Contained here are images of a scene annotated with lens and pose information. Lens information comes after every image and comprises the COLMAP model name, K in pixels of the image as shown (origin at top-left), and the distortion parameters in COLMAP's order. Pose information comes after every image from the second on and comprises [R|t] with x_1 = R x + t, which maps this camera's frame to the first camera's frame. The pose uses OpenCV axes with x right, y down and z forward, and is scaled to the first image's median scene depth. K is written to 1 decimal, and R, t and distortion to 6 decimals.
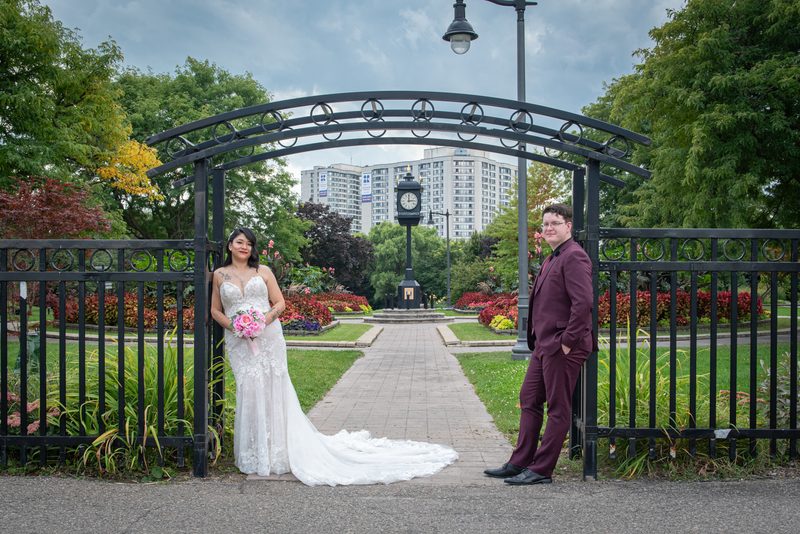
lens RADIAL K [[1499.5, 0, 400.0], [0, 1499.5, 267.0], [0, 0, 1]] dist [0.130184, 0.172789]
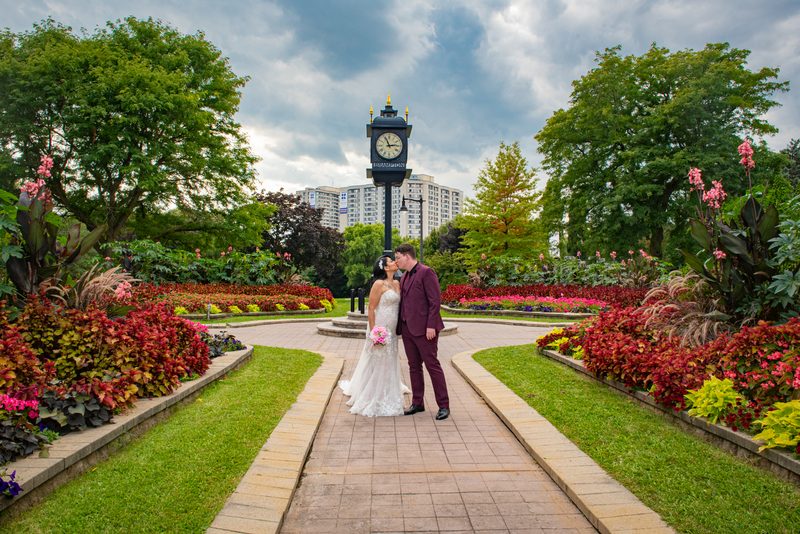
lens RADIAL K [[574.5, 0, 383.0], [0, 574.5, 261.7], [0, 0, 1]] dist [-0.059803, 0.001284]
pose [[0.999475, 0.007222, 0.031597, -0.005538], [-0.006897, 0.999922, -0.010370, 0.011673], [-0.031670, 0.010146, 0.999447, 1.009161]]
